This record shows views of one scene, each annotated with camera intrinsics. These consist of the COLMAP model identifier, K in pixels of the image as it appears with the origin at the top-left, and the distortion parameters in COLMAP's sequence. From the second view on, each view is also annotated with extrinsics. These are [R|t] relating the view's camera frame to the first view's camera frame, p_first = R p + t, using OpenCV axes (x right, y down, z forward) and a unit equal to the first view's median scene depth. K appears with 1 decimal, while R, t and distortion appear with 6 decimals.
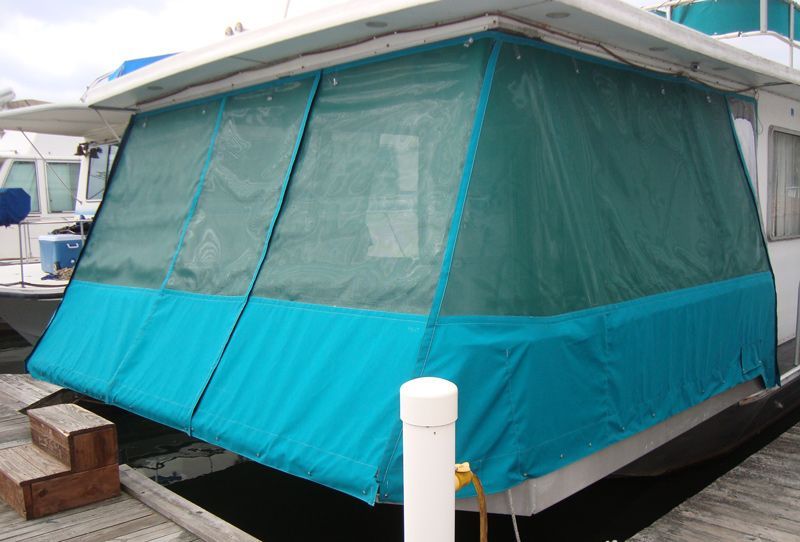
lens RADIAL K [[753.5, 0, 399.8], [0, 753.5, 250.8], [0, 0, 1]] dist [-0.133668, 0.183287]
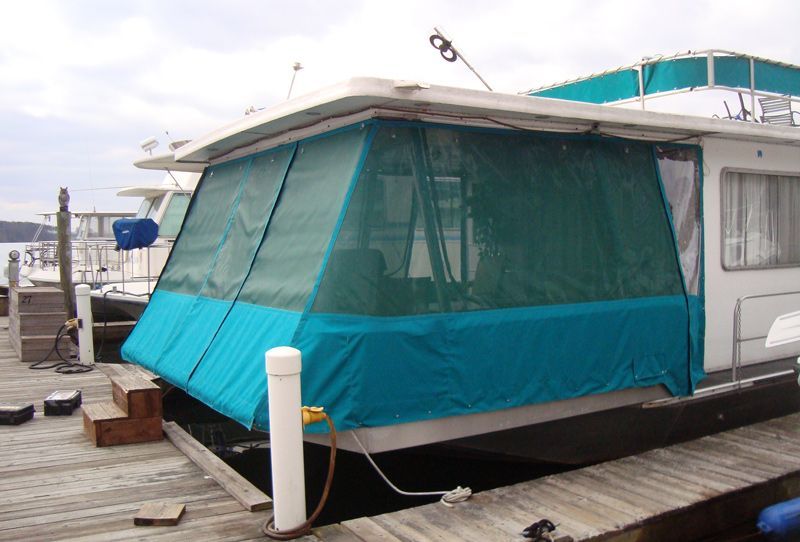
lens RADIAL K [[753.5, 0, 399.8], [0, 753.5, 250.8], [0, 0, 1]] dist [-0.133668, 0.183287]
pose [[0.972552, 0.011317, -0.232410, 0.425485], [-0.018549, 0.999409, -0.028957, -0.000132], [0.231945, 0.032473, 0.972187, -0.321633]]
